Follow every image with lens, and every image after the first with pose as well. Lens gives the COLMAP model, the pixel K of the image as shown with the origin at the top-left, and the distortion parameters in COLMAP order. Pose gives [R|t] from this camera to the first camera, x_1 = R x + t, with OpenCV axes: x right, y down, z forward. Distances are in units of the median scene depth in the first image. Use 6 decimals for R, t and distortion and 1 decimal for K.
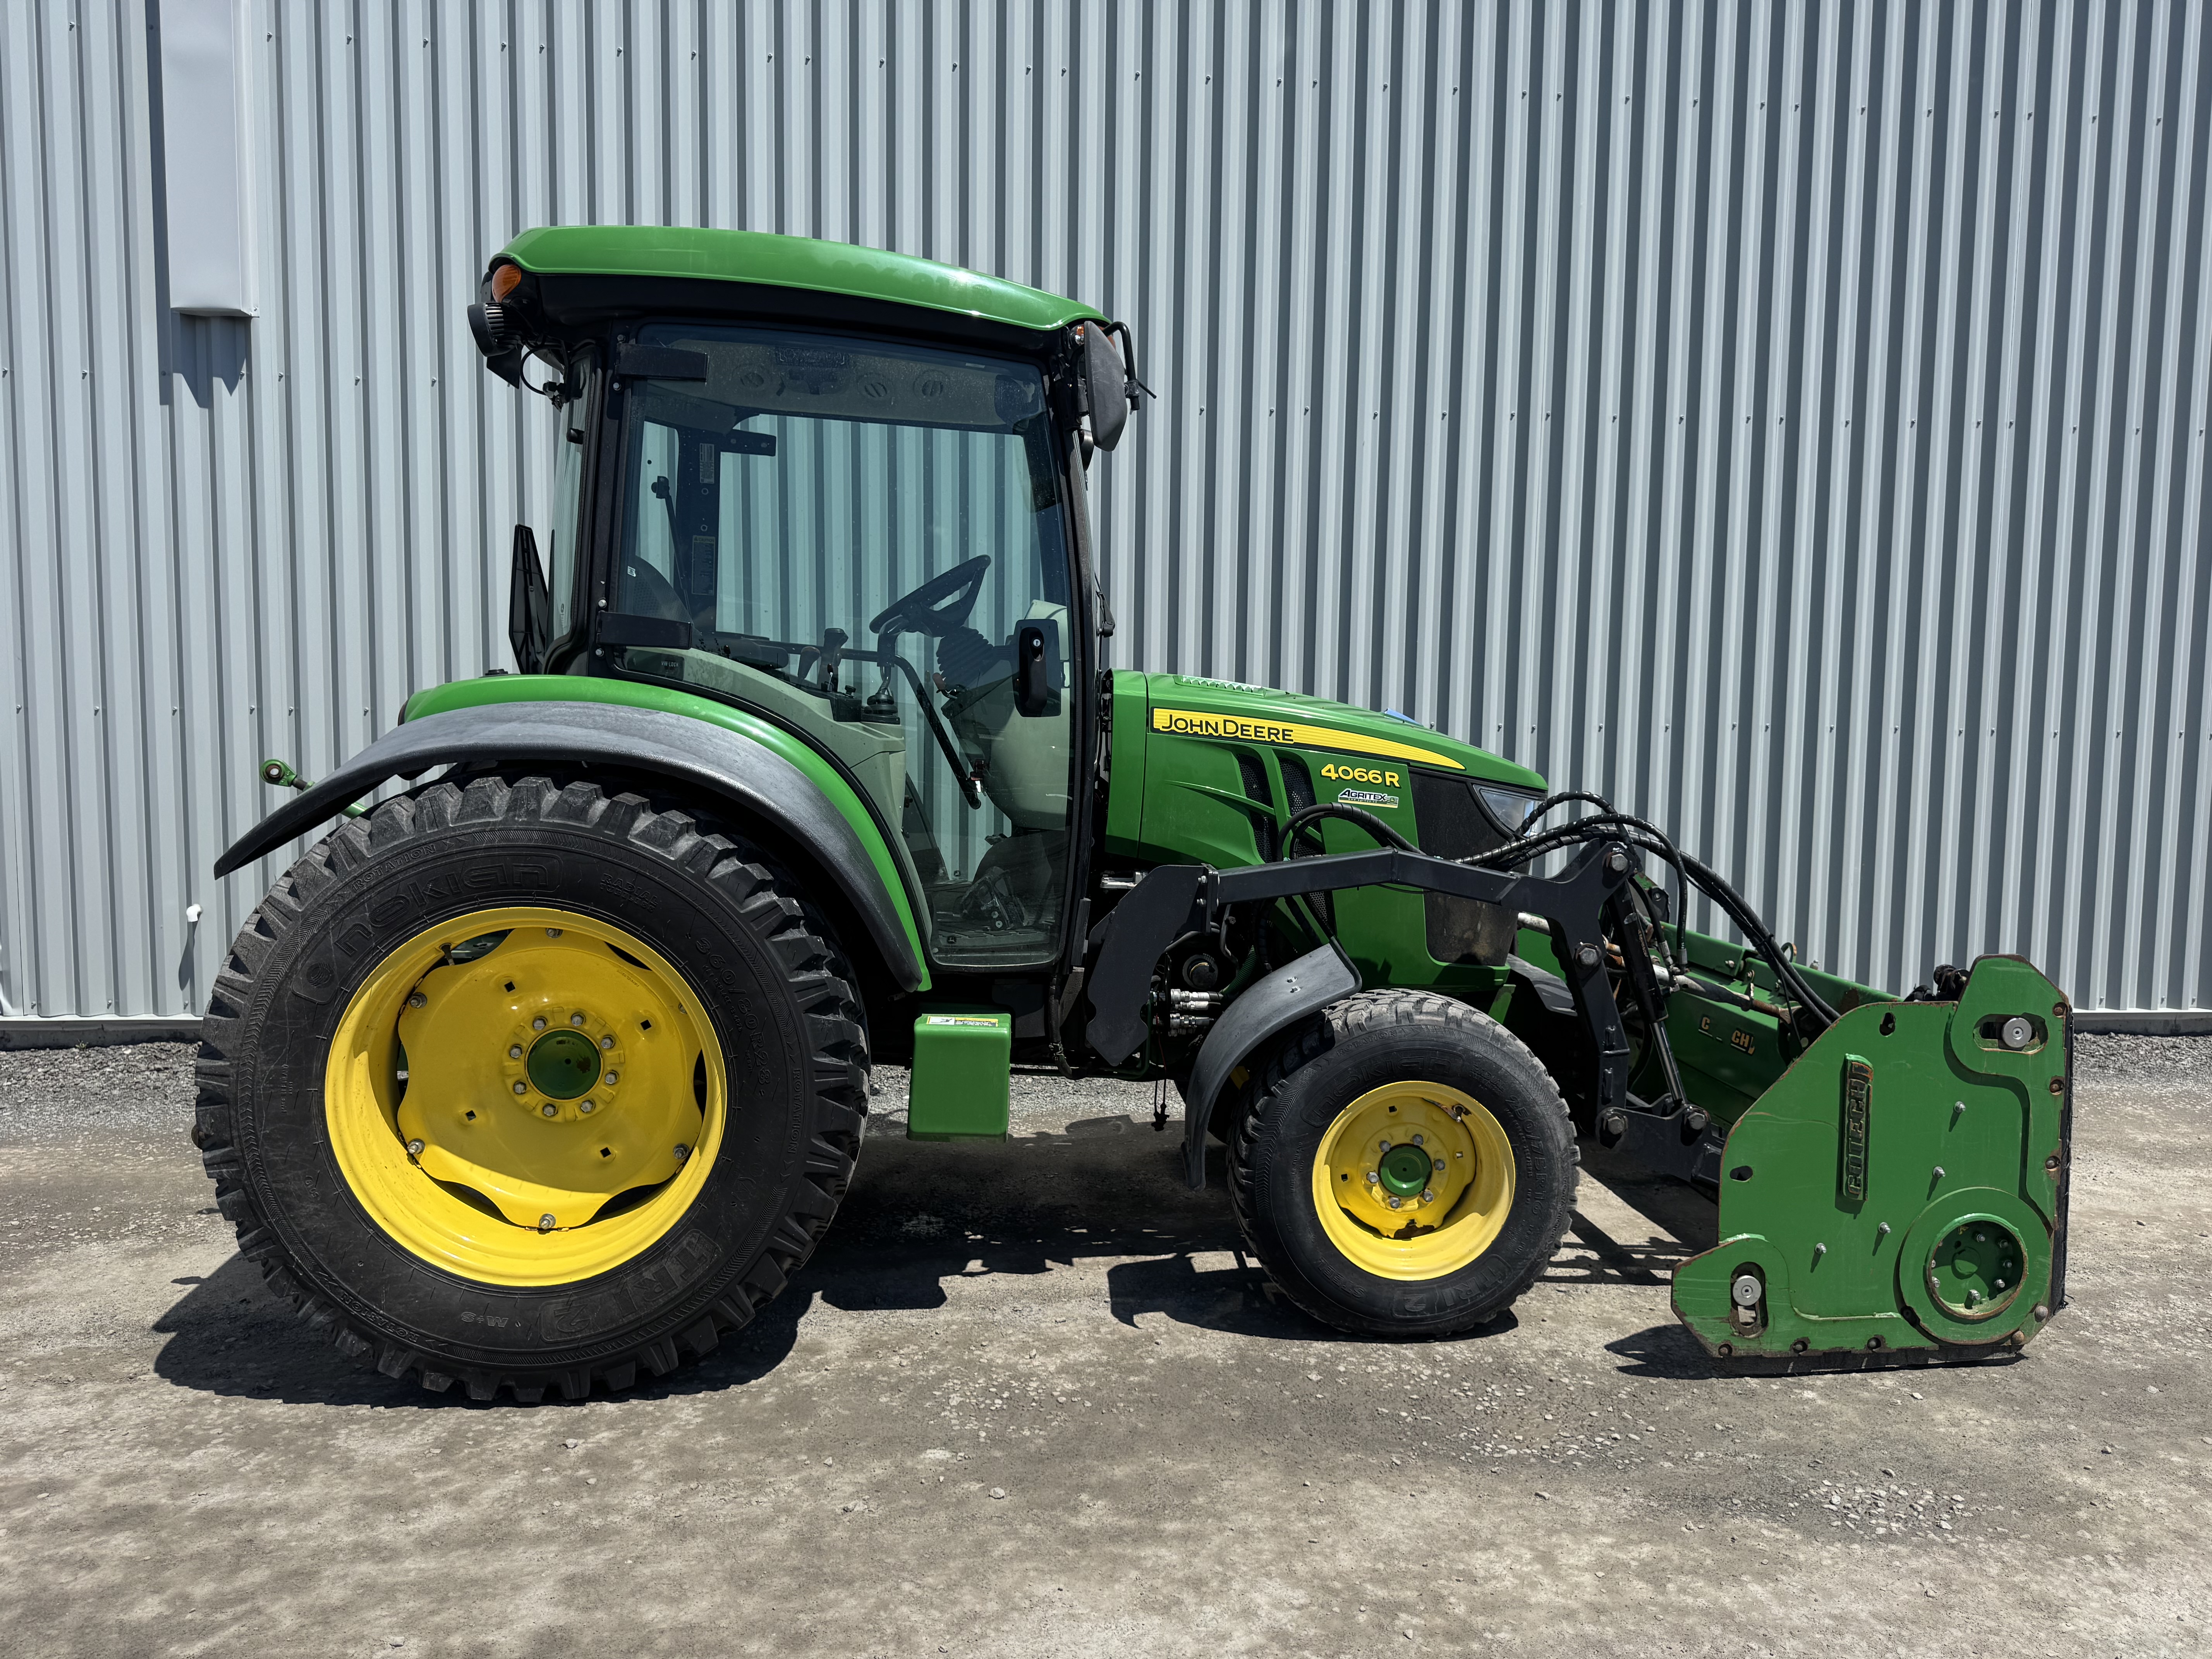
lens RADIAL K [[1605.1, 0, 1153.9], [0, 1605.1, 826.4], [0, 0, 1]] dist [0.023169, -0.031028]
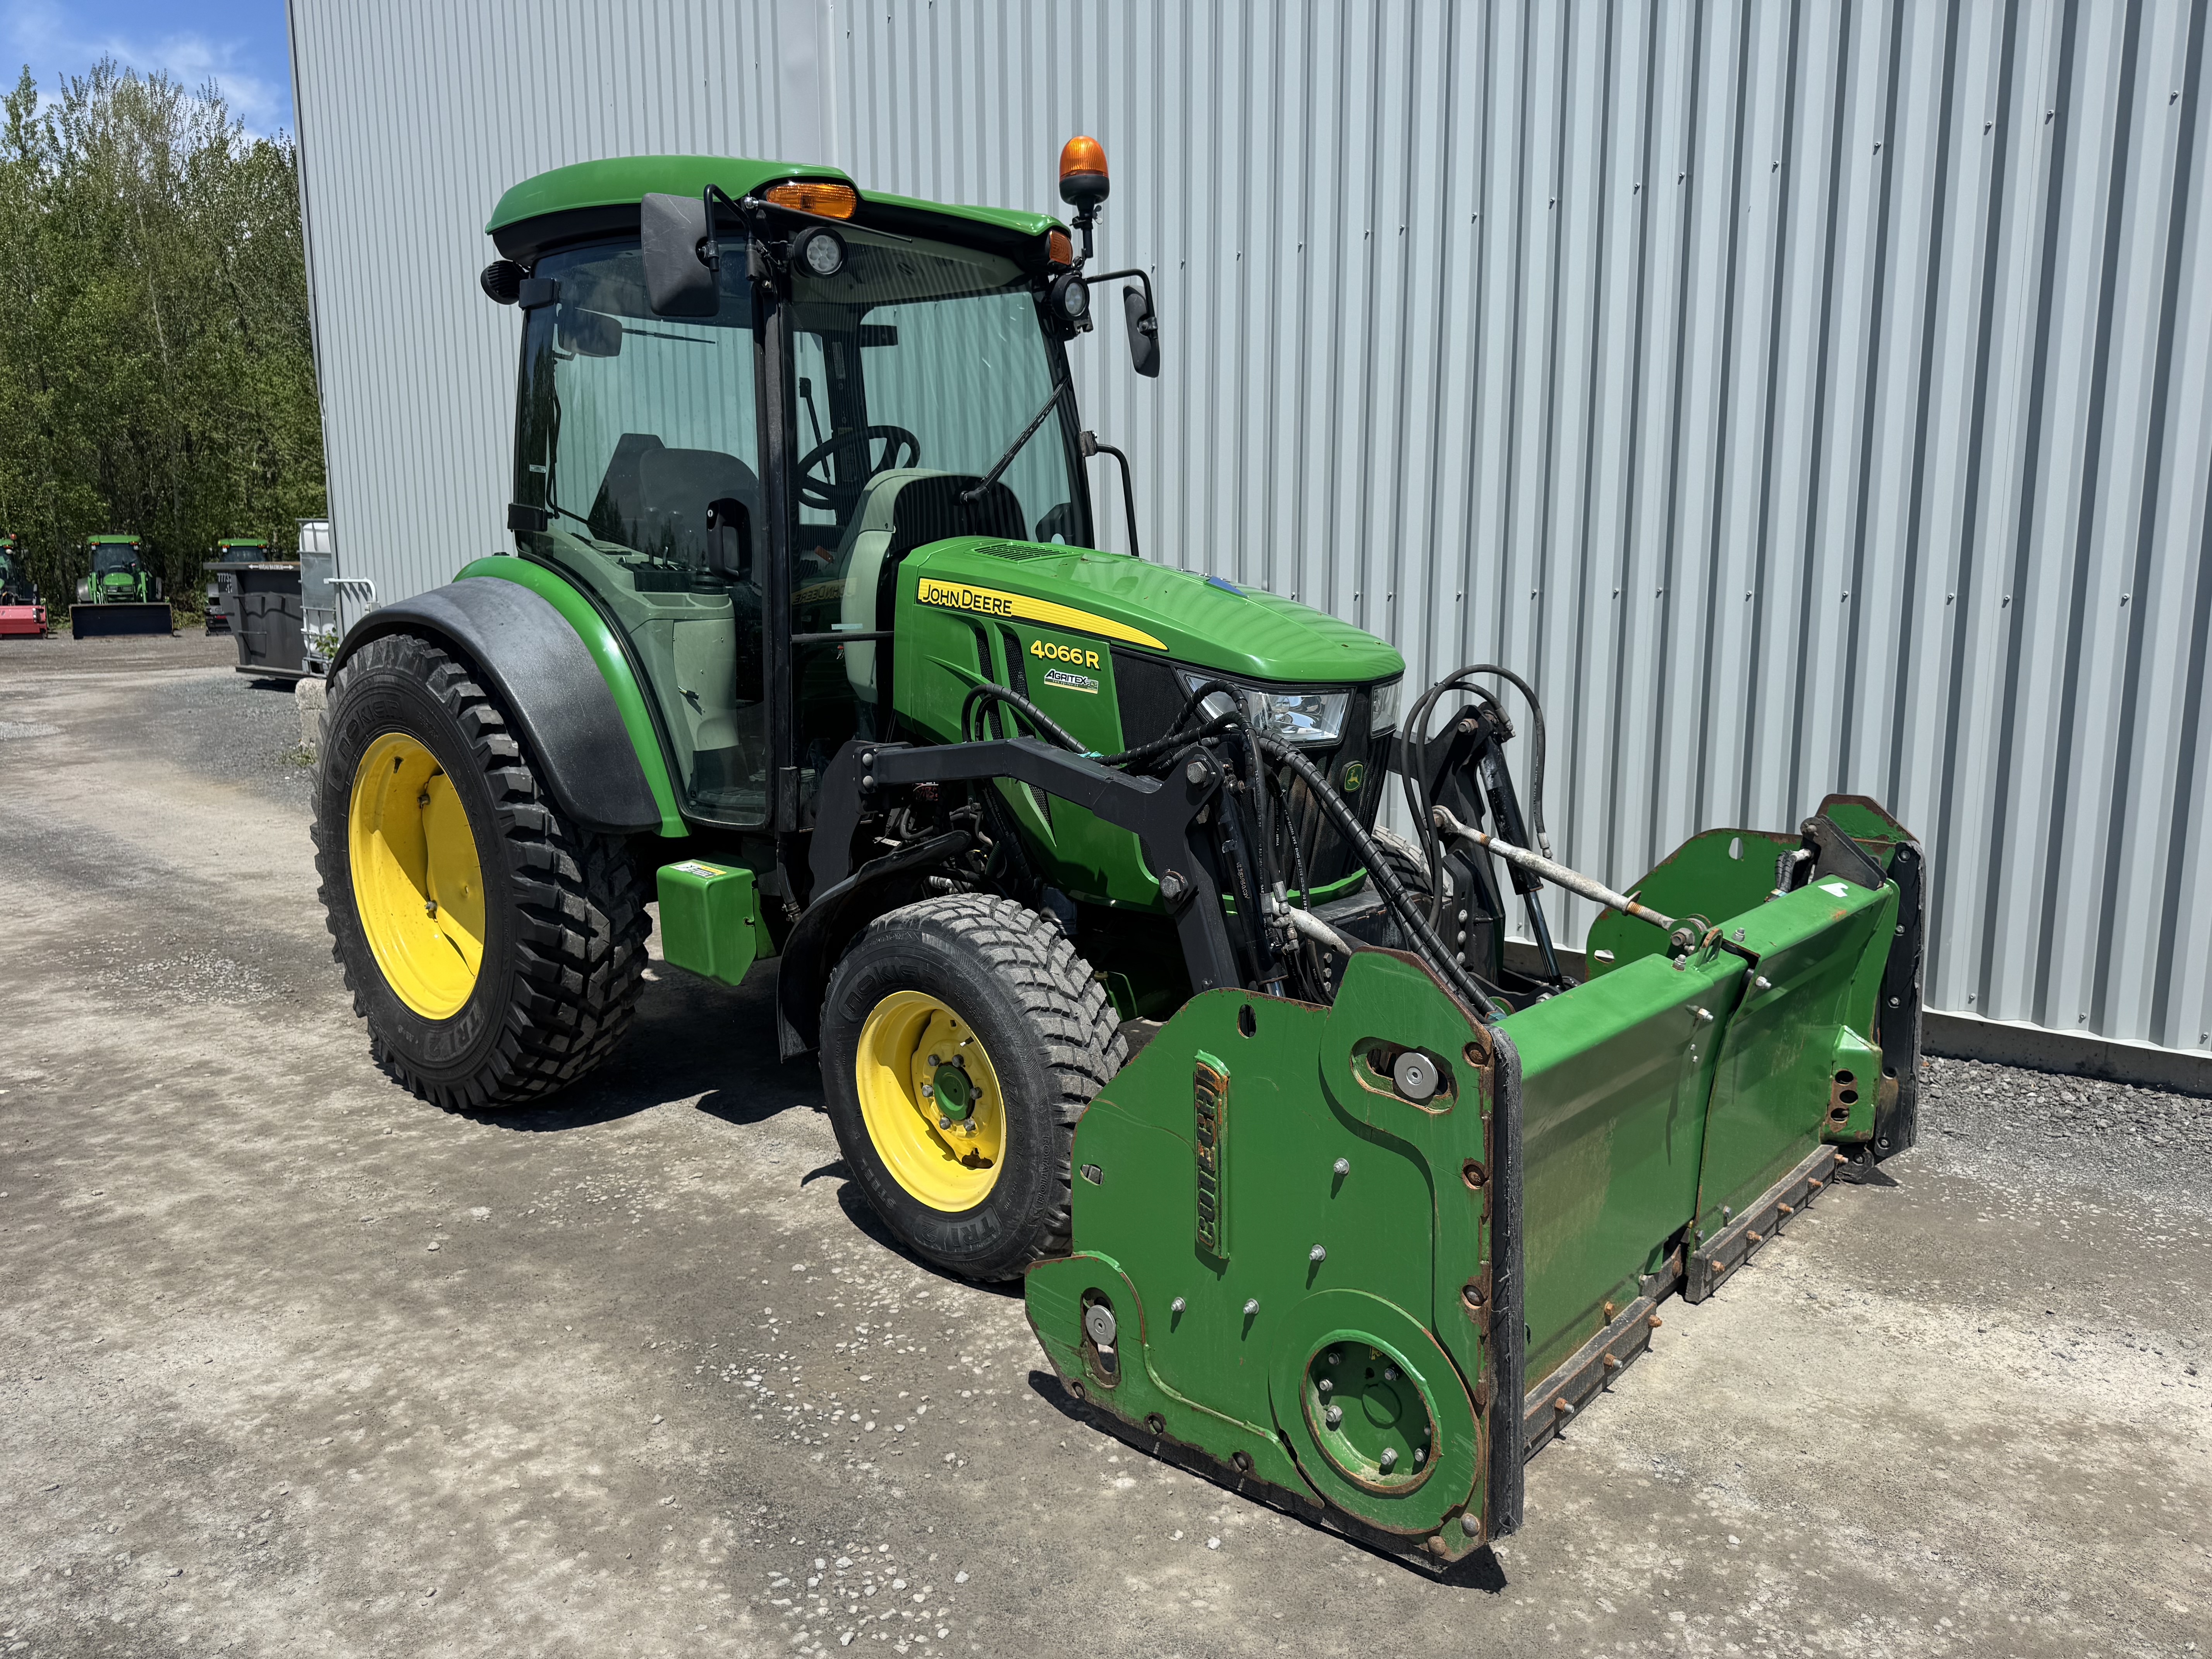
lens RADIAL K [[1605.1, 0, 1098.4], [0, 1605.1, 850.3], [0, 0, 1]] dist [0.023169, -0.031028]
pose [[0.674151, 0.112229, -0.730017, 0.878708], [-0.048512, 0.992982, 0.107857, -0.023071], [0.736999, -0.037297, 0.674864, 0.468925]]
